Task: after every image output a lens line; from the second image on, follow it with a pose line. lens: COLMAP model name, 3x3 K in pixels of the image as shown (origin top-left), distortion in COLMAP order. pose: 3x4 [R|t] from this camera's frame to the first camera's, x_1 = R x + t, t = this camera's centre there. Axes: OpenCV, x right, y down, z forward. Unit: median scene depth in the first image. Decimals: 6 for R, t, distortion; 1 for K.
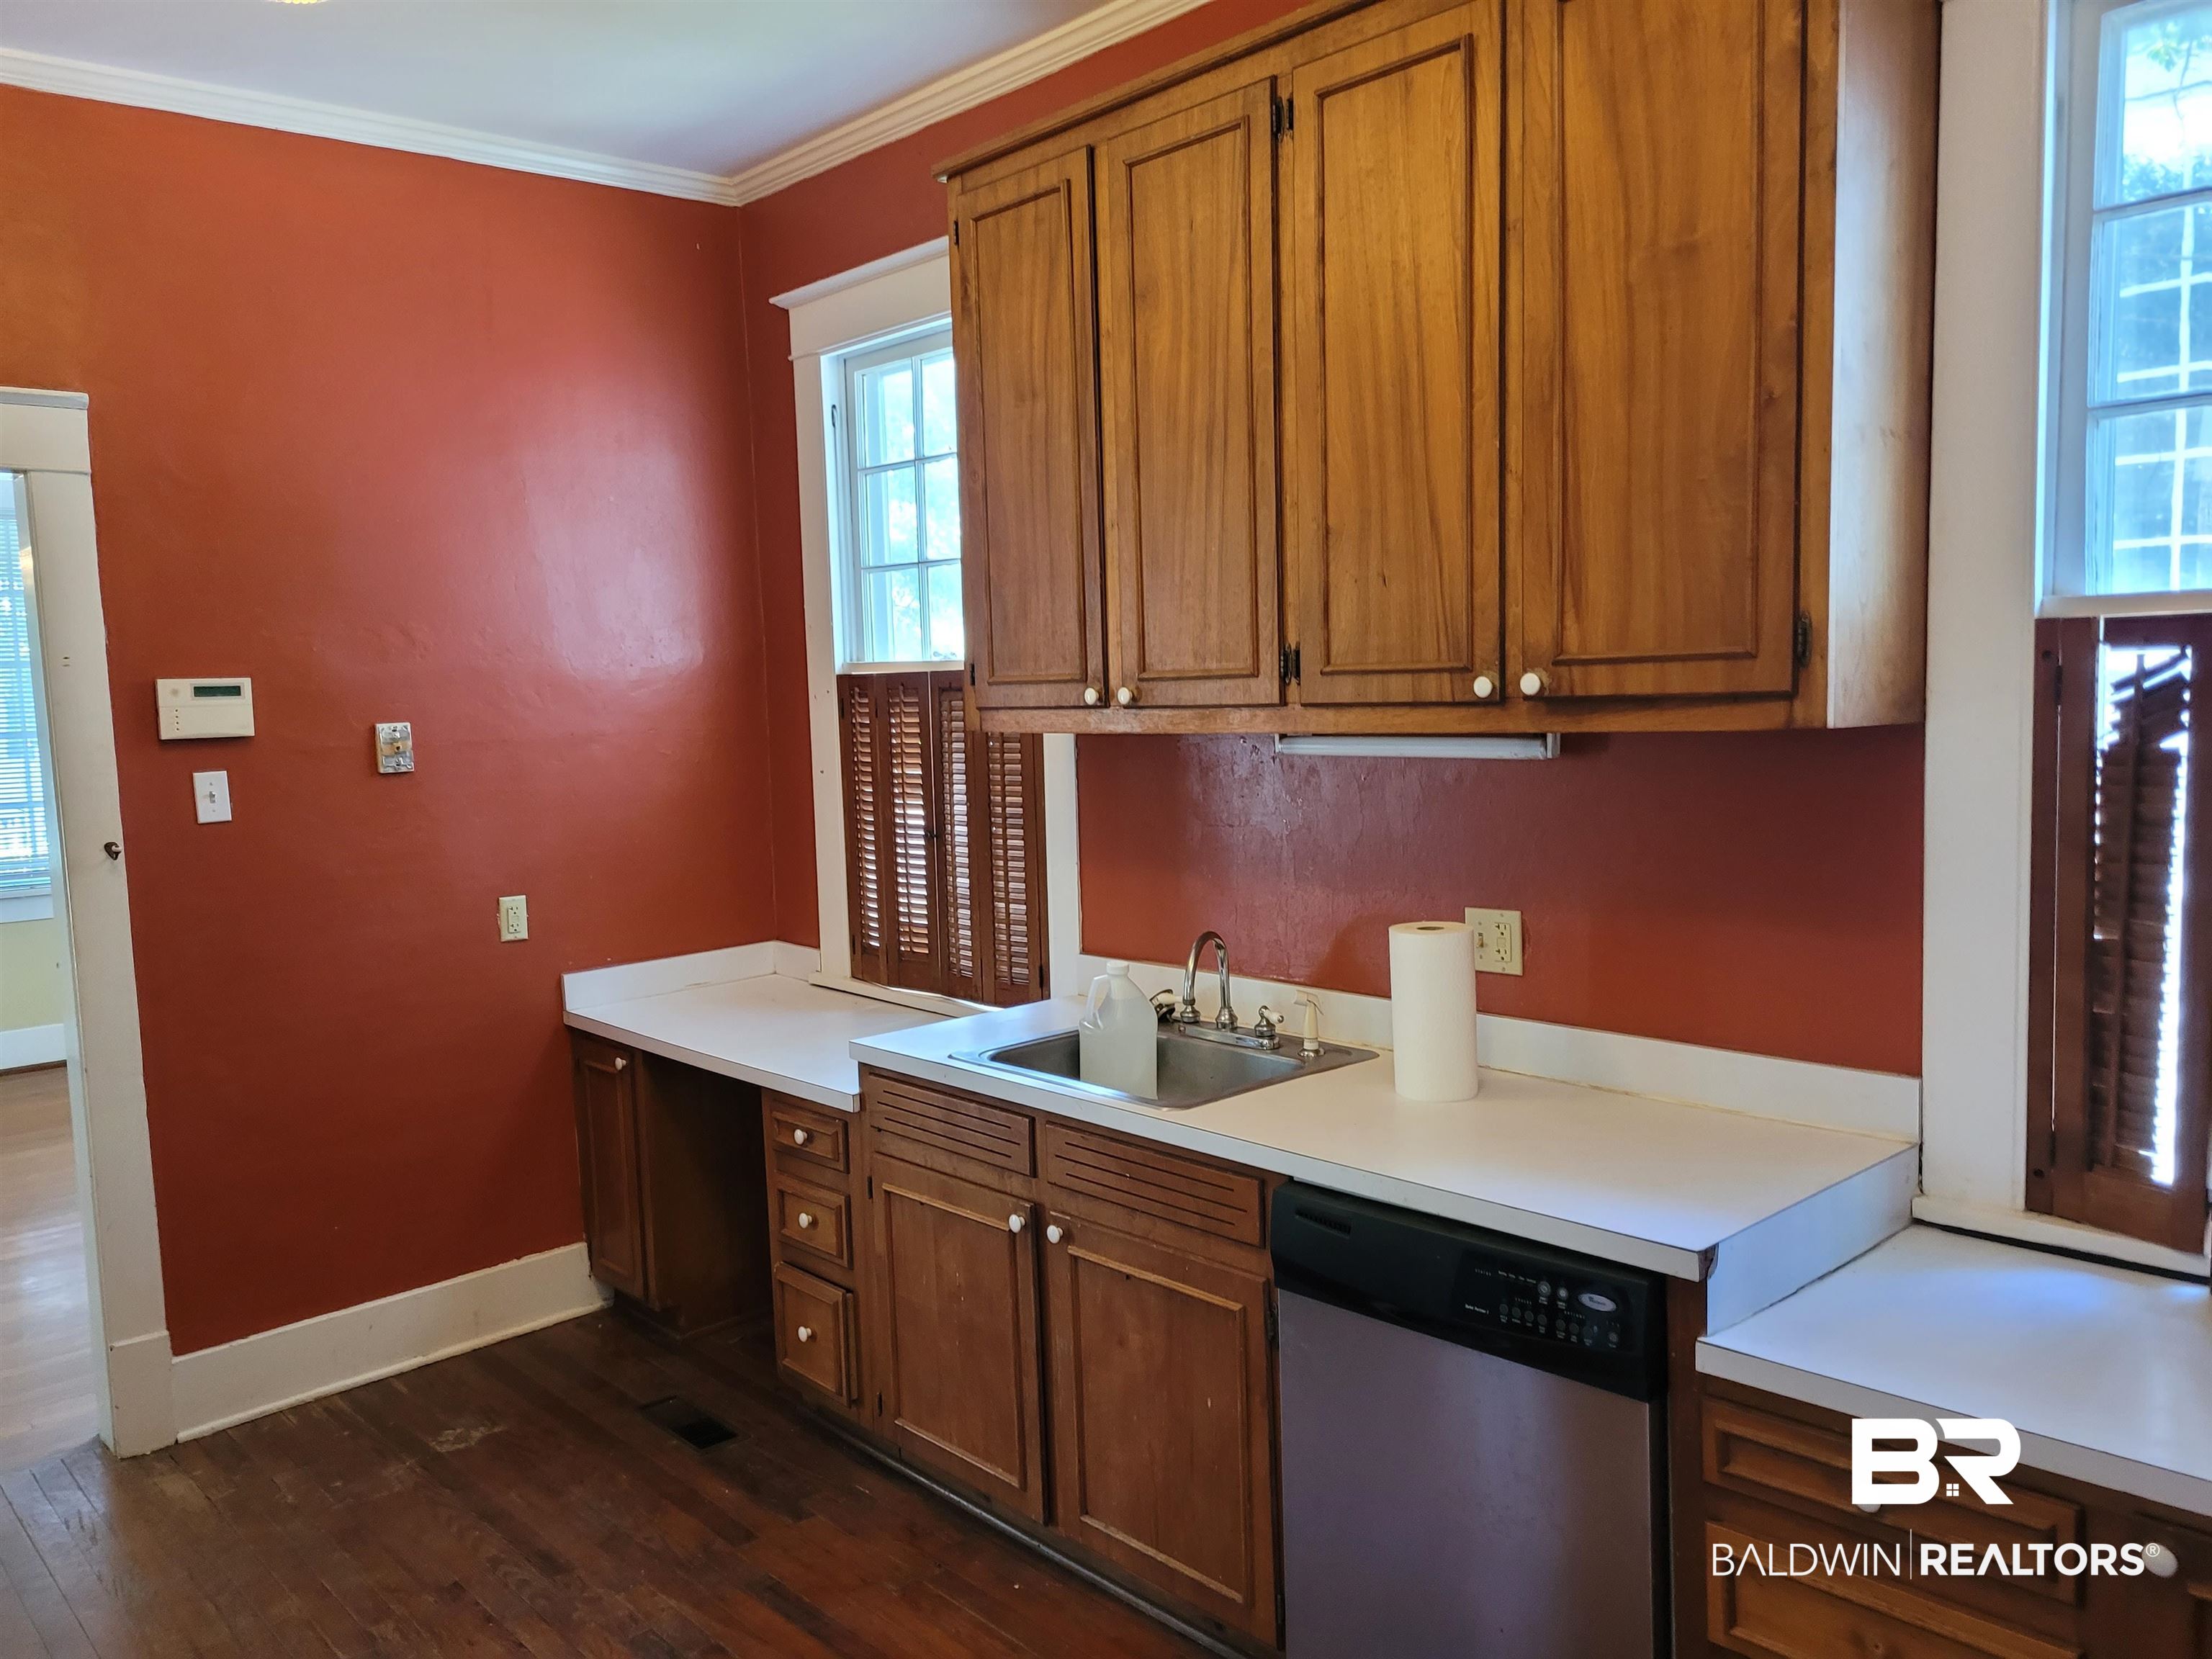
lens RADIAL K [[1670.5, 0, 1106.0], [0, 1670.5, 829.5], [0, 0, 1]] dist [0.056151, -0.049418]
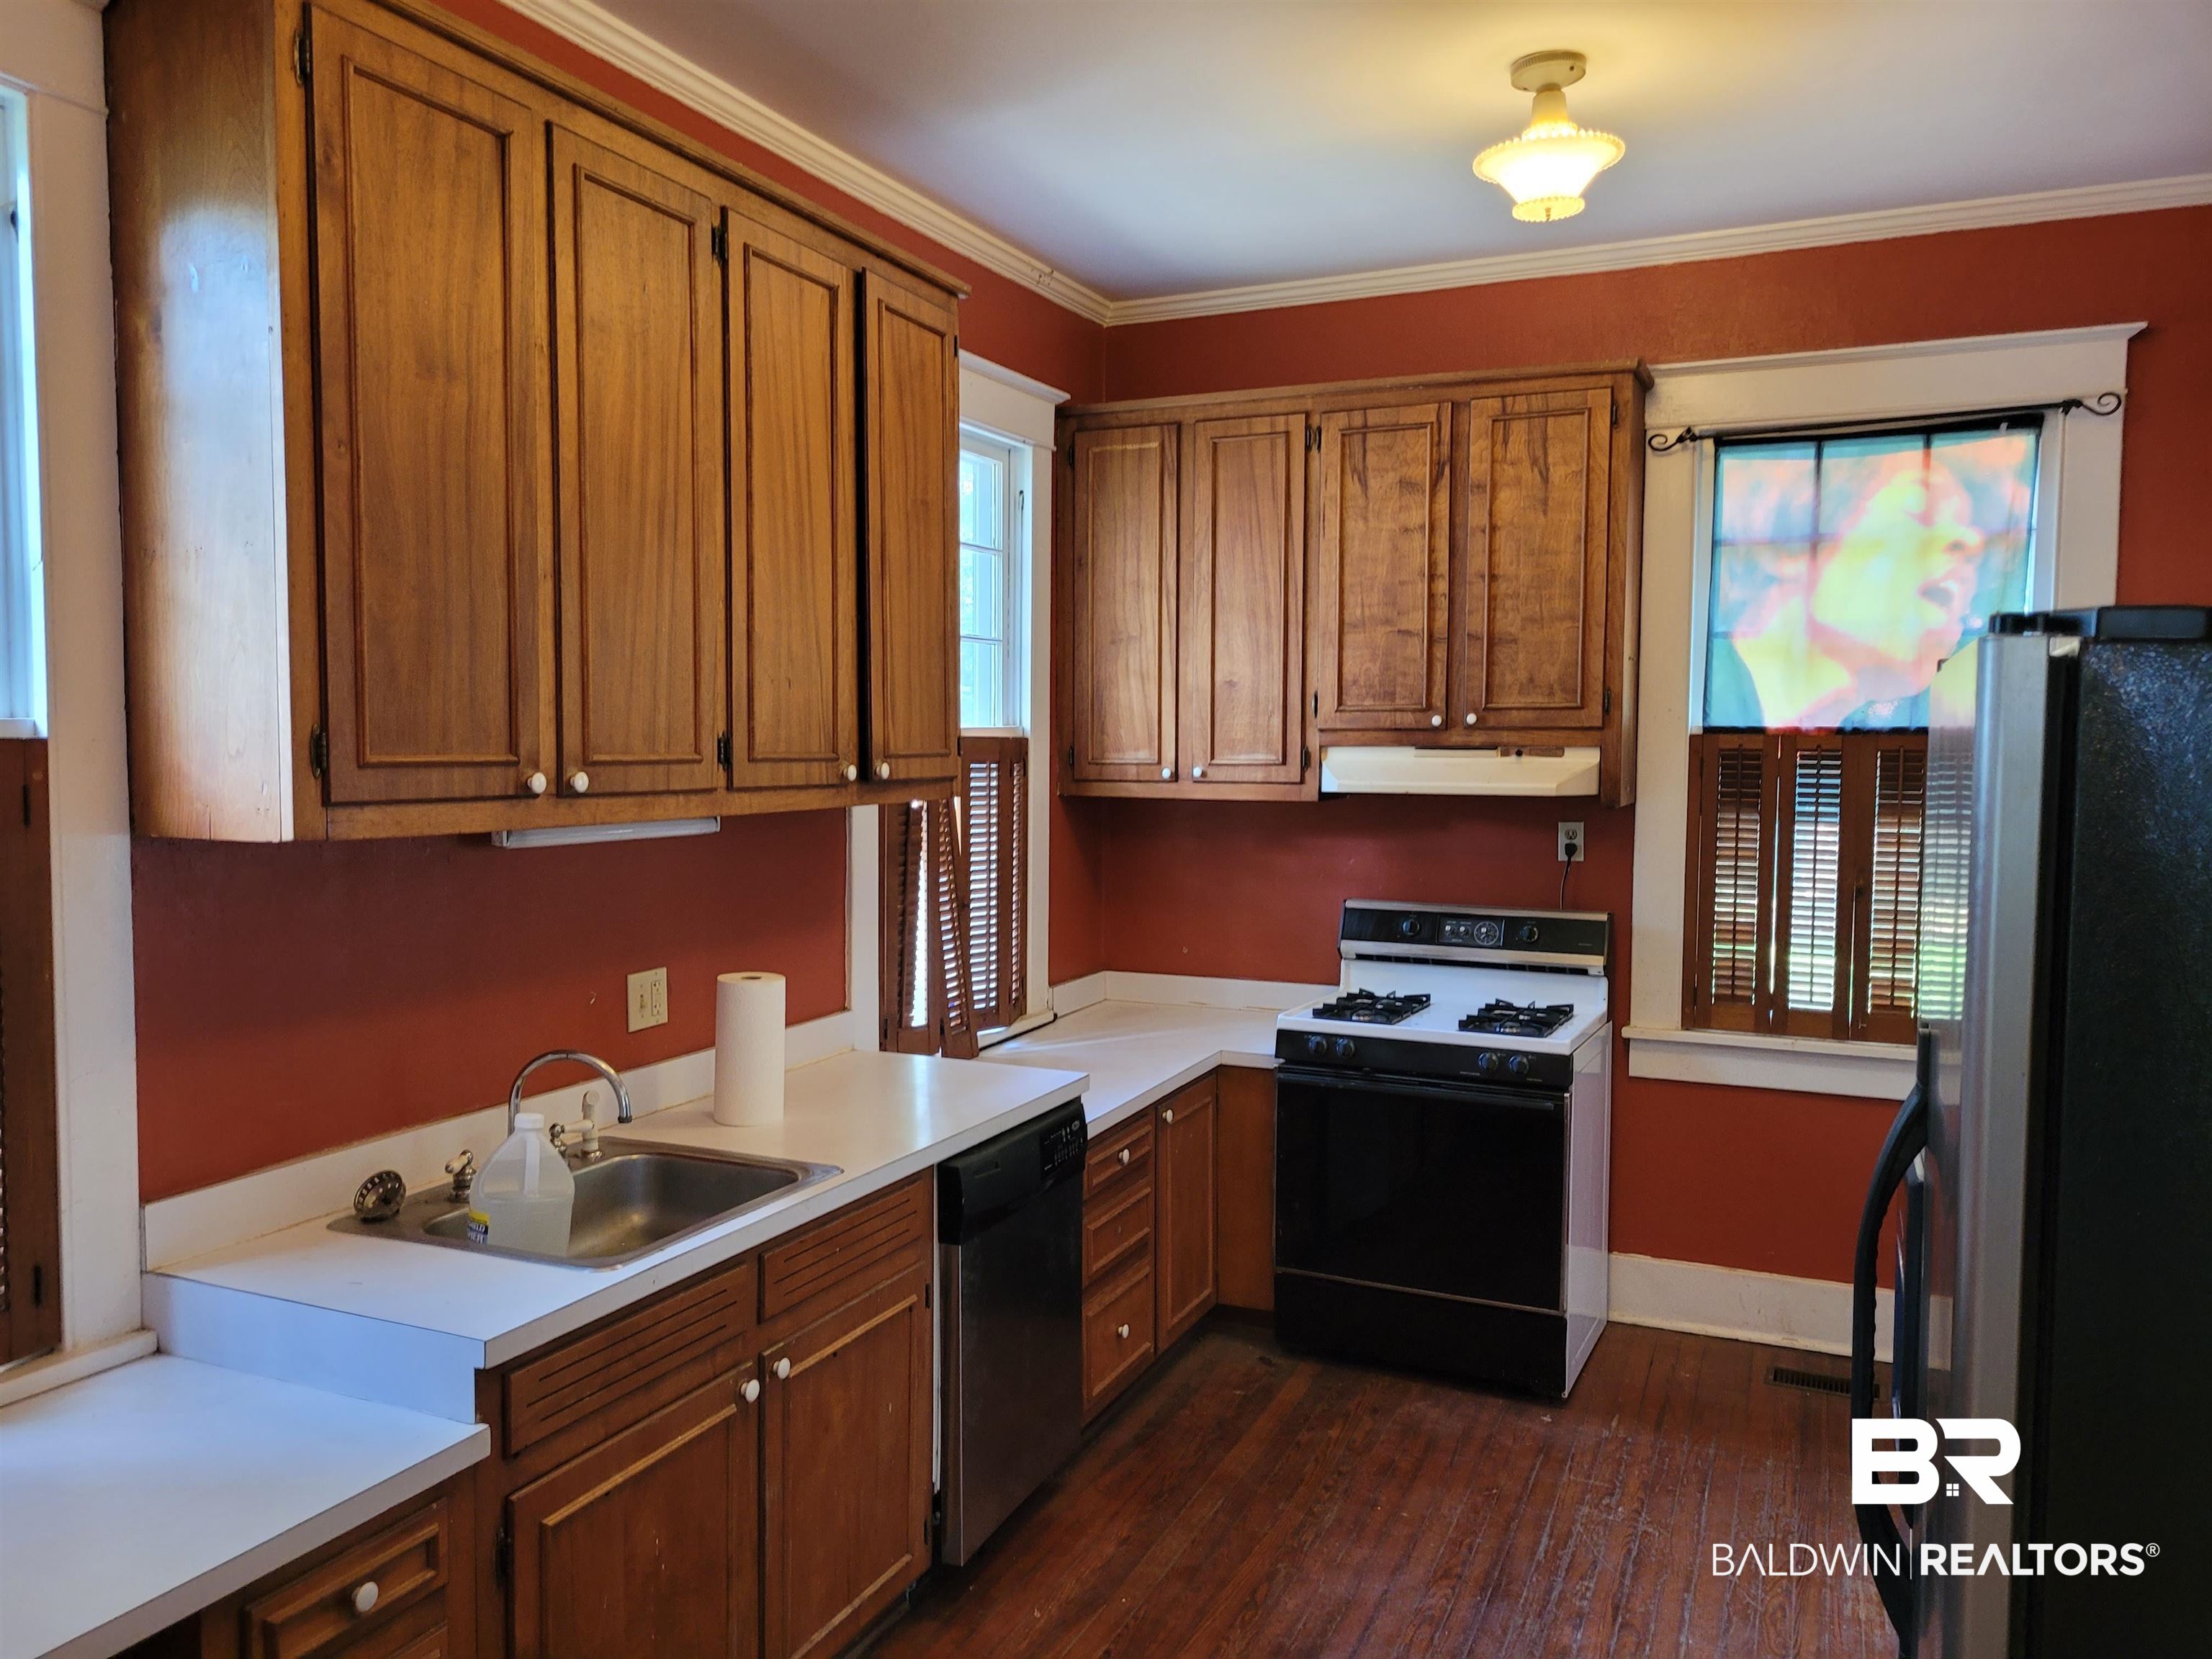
lens RADIAL K [[1670.5, 0, 1106.0], [0, 1670.5, 829.5], [0, 0, 1]] dist [0.056151, -0.049418]
pose [[-0.396903, -0.026290, 0.917484, -0.930991], [0.083837, 0.994373, 0.064762, -0.094991], [-0.914024, 0.102623, -0.392466, 1.164899]]
